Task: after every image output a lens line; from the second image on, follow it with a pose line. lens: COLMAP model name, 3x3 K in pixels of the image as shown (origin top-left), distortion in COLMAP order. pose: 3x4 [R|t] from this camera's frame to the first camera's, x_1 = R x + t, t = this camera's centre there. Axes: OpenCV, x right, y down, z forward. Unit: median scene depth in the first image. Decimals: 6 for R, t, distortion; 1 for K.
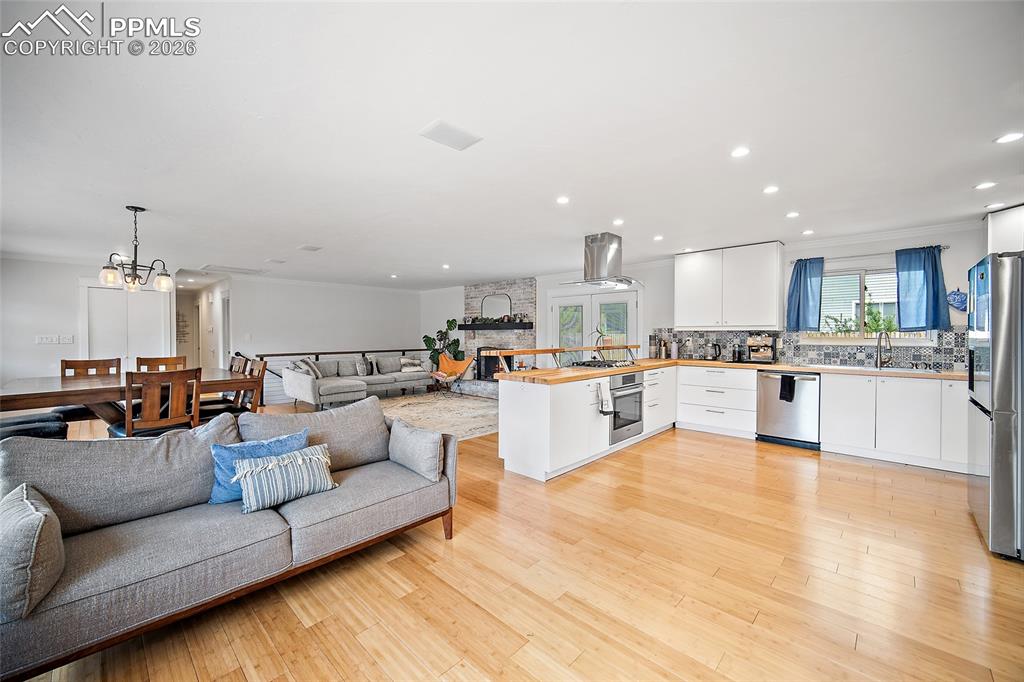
lens RADIAL K [[404.3, 0, 511.7], [0, 404.3, 339.4], [0, 0, 1]] dist [-0.002898, 0.000078]
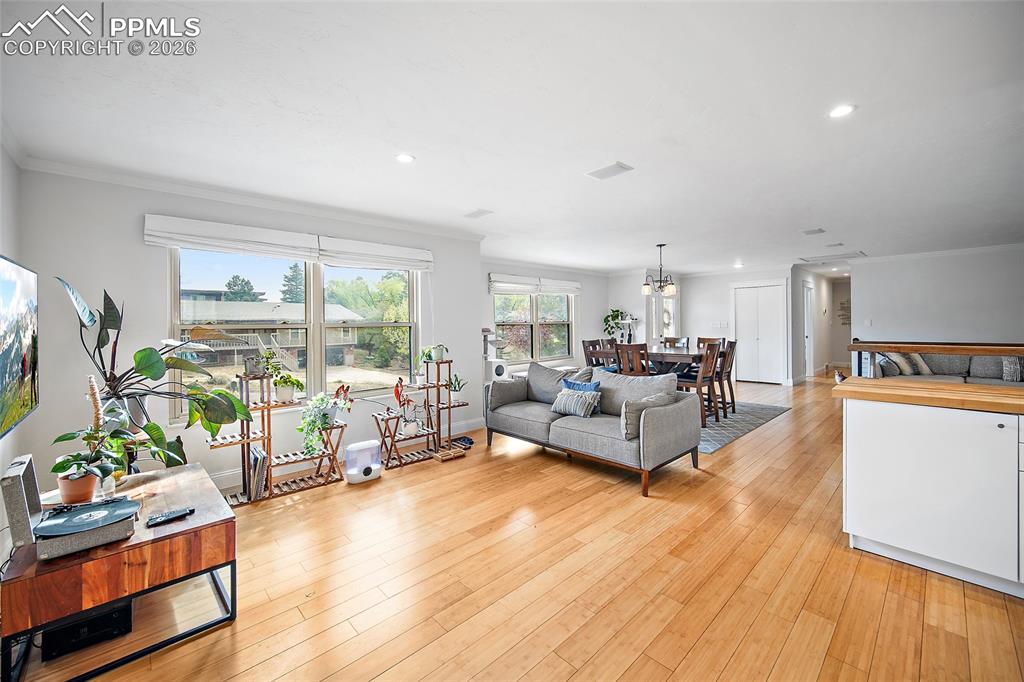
lens RADIAL K [[409.2, 0, 511.6], [0, 409.2, 330.6], [0, 0, 1]] dist [-0.004051, -0.000089]
pose [[-0.051427, 0.016101, -0.998547, 0.544452], [-0.000080, 0.999870, 0.016127, -0.005001], [0.998677, 0.000909, -0.051419, 0.348681]]
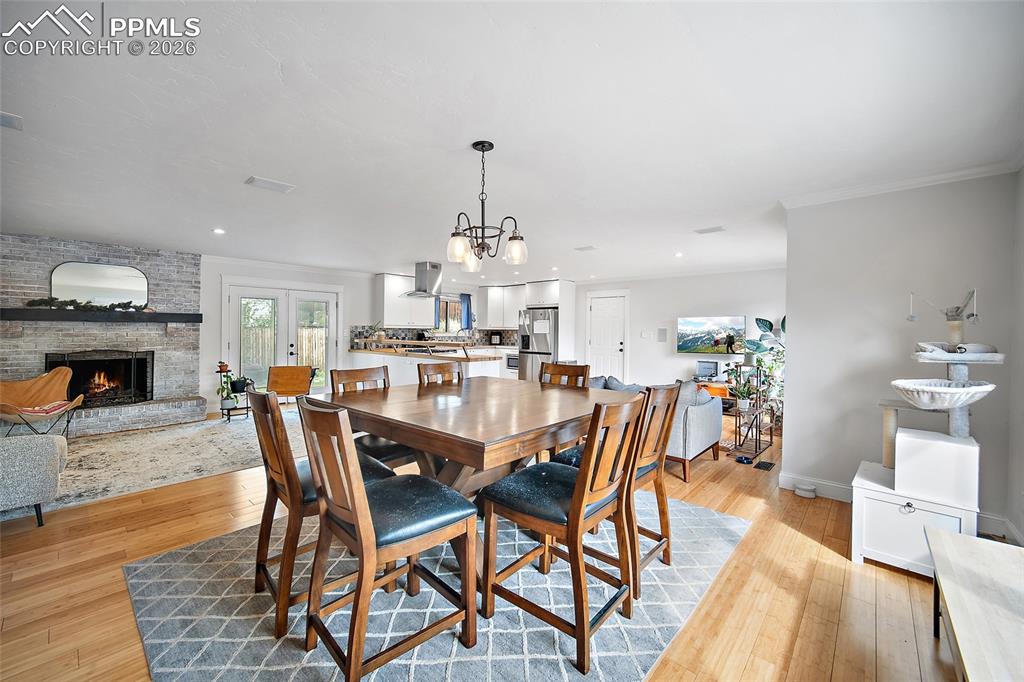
lens RADIAL K [[409.2, 0, 511.6], [0, 409.2, 330.6], [0, 0, 1]] dist [-0.004051, -0.000089]
pose [[-0.037654, 0.001440, 0.999290, -1.178596], [0.007801, 0.999969, -0.001147, -0.008625], [-0.999260, 0.007752, -0.037664, 0.709890]]
